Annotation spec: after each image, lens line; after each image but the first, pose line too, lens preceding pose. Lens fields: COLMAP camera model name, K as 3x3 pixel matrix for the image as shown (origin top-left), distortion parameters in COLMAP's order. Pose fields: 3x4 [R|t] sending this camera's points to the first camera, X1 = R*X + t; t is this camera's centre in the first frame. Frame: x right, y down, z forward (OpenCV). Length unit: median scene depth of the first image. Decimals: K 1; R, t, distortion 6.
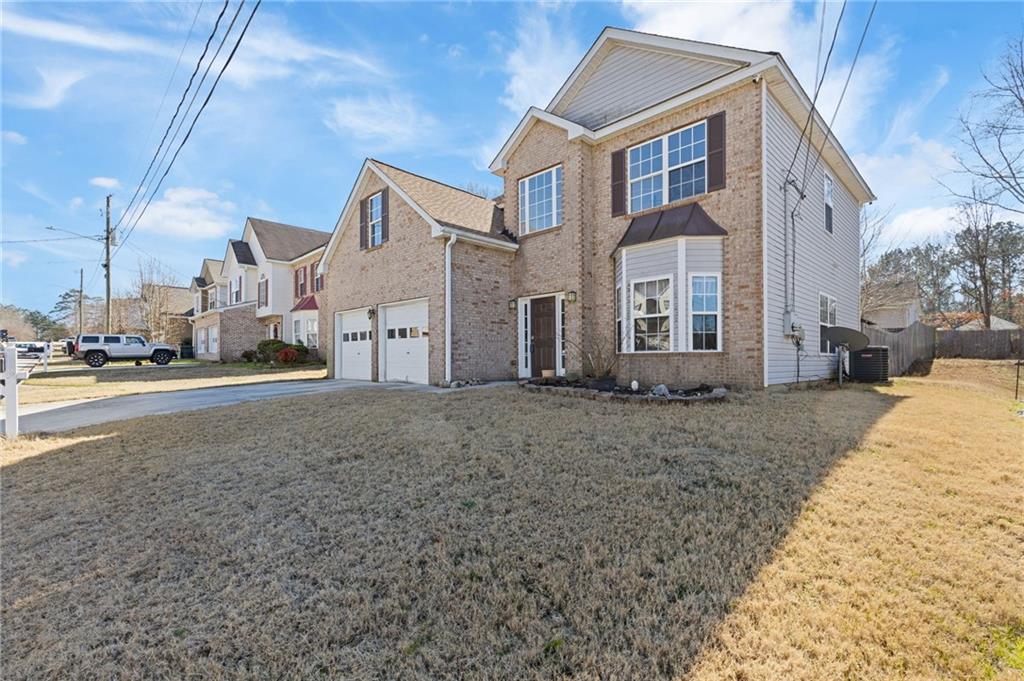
lens RADIAL K [[460.5, 0, 516.5], [0, 460.5, 358.0], [0, 0, 1]] dist [-0.000125, -0.000008]
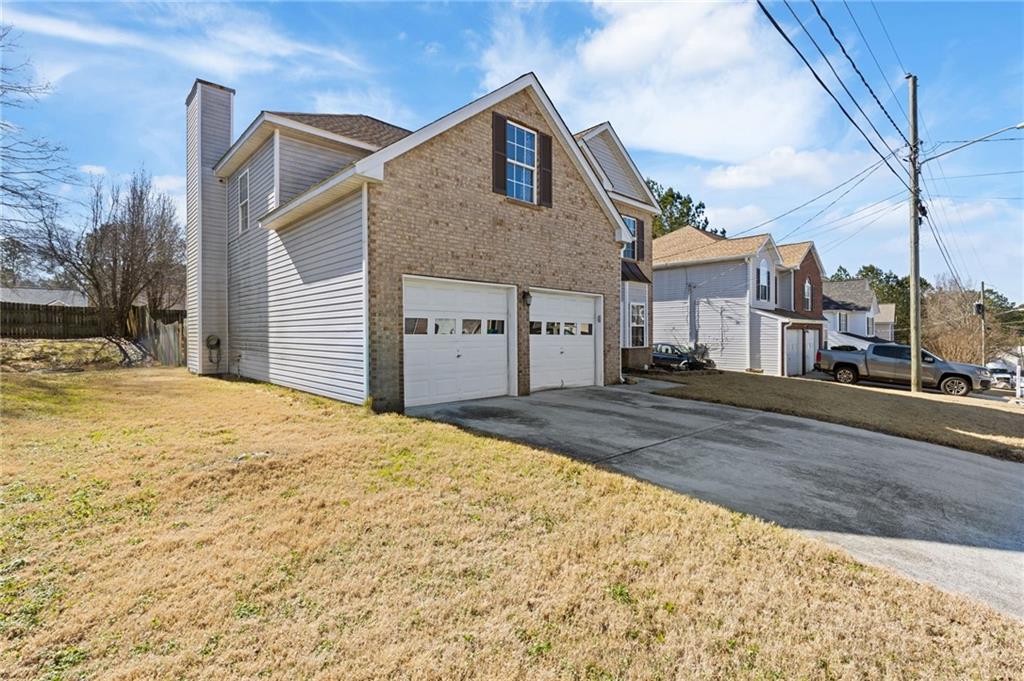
lens RADIAL K [[466.5, 0, 515.9], [0, 466.5, 341.0], [0, 0, 1]] dist [0.000901, -0.000044]
pose [[0.037008, -0.005273, 0.999301, -1.102055], [0.002506, 0.999983, 0.005183, -0.037826], [-0.999312, 0.002312, 0.037021, 1.072264]]
